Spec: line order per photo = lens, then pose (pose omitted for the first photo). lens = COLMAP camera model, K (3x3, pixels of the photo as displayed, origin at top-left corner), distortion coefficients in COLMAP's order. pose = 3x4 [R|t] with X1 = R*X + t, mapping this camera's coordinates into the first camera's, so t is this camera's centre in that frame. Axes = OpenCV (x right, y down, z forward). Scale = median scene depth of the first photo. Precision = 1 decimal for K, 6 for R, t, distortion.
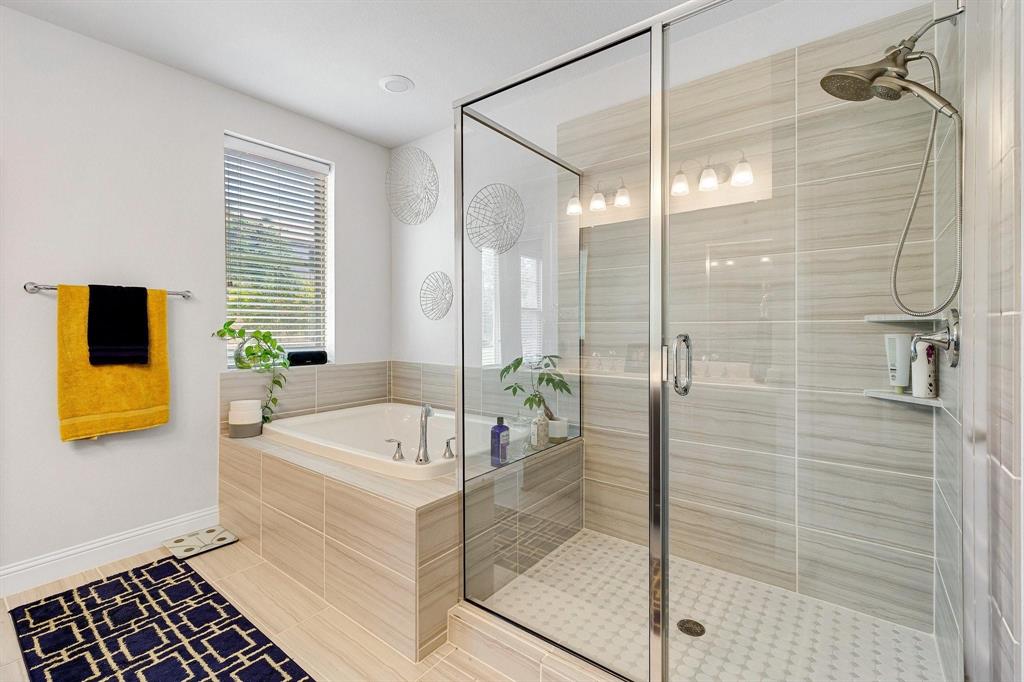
lens RADIAL K [[439.7, 0, 512.1], [0, 439.7, 329.4], [0, 0, 1]] dist [-0.000191, 0.001210]
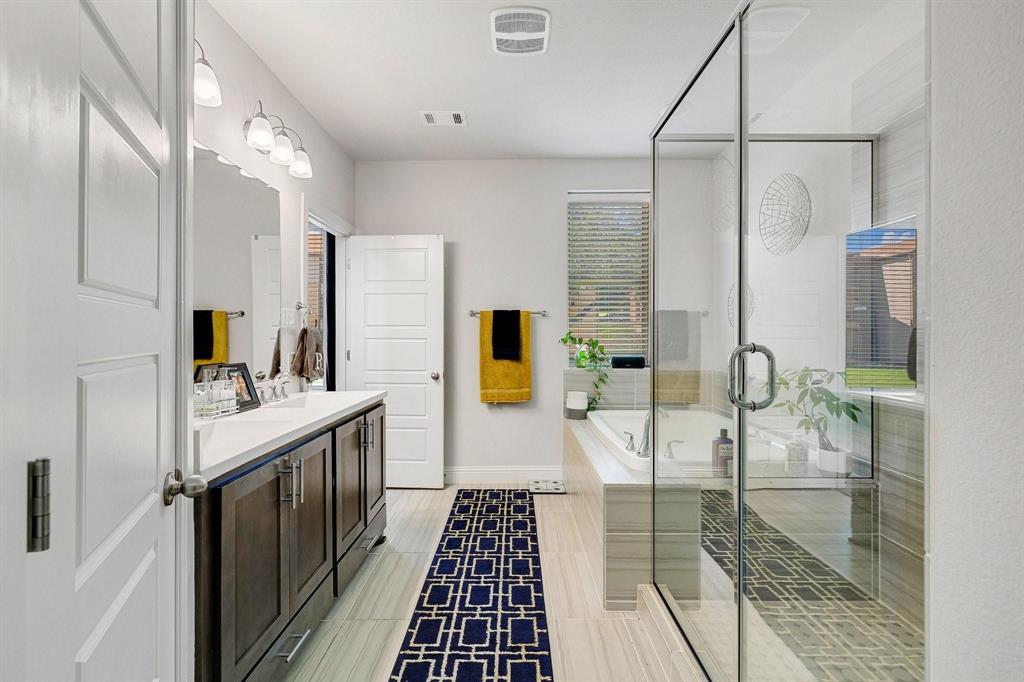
lens RADIAL K [[439.7, 0, 504.9], [0, 439.7, 341.9], [0, 0, 1]] dist [-0.000191, 0.001210]
pose [[0.618025, 0.013088, -0.786049, 0.361036], [-0.009542, 0.999913, 0.009147, 0.002793], [0.786100, 0.001847, 0.618096, 0.016252]]
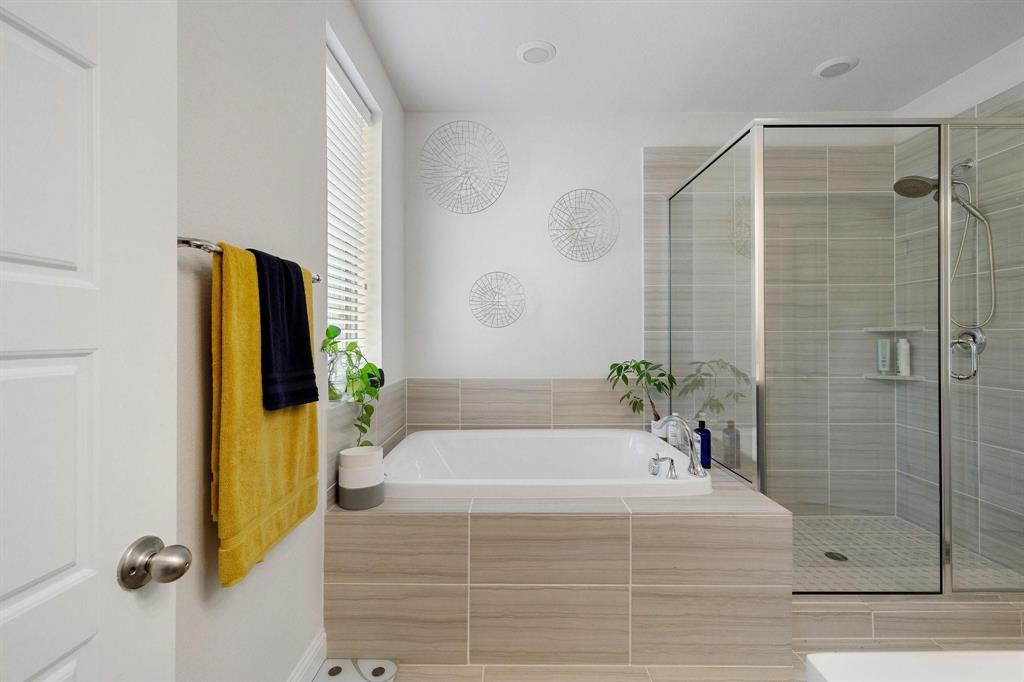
lens RADIAL K [[439.7, 0, 506.6], [0, 439.7, 335.4], [0, 0, 1]] dist [-0.000191, 0.001210]
pose [[0.797369, -0.000993, 0.603491, -0.880932], [0.004843, 0.999977, -0.004754, -0.002185], [-0.603472, 0.006713, 0.797356, 0.378008]]
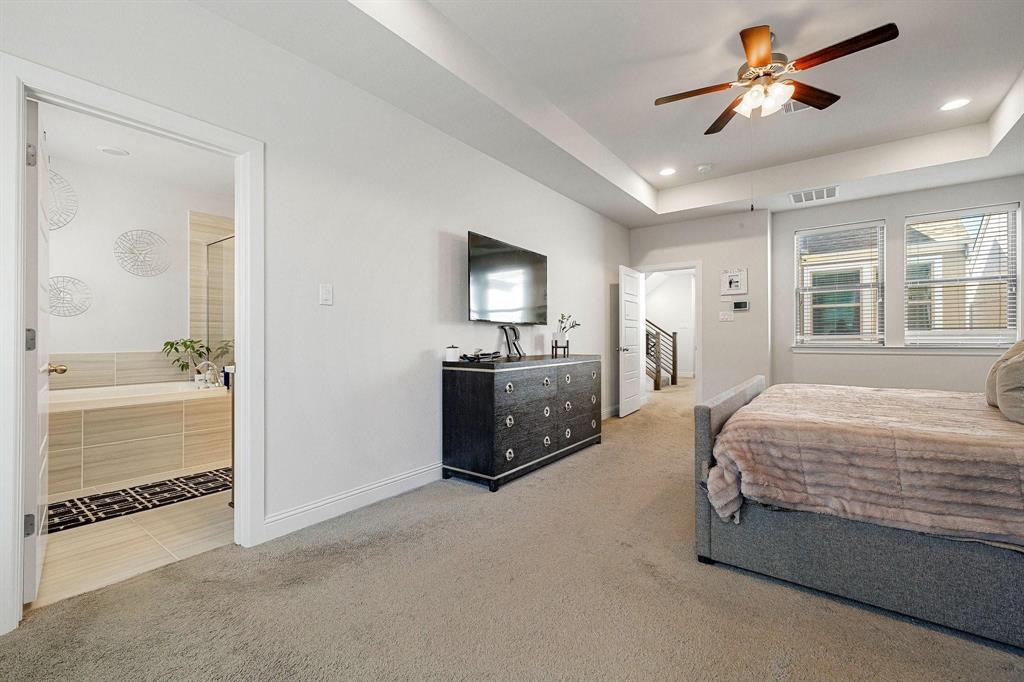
lens RADIAL K [[439.7, 0, 517.7], [0, 439.7, 336.0], [0, 0, 1]] dist [-0.000191, 0.001210]
pose [[-0.027114, 0.005789, 0.999616, -1.834151], [0.010205, 0.999933, -0.005514, 0.067220], [-0.999580, 0.010052, -0.027172, -0.283874]]
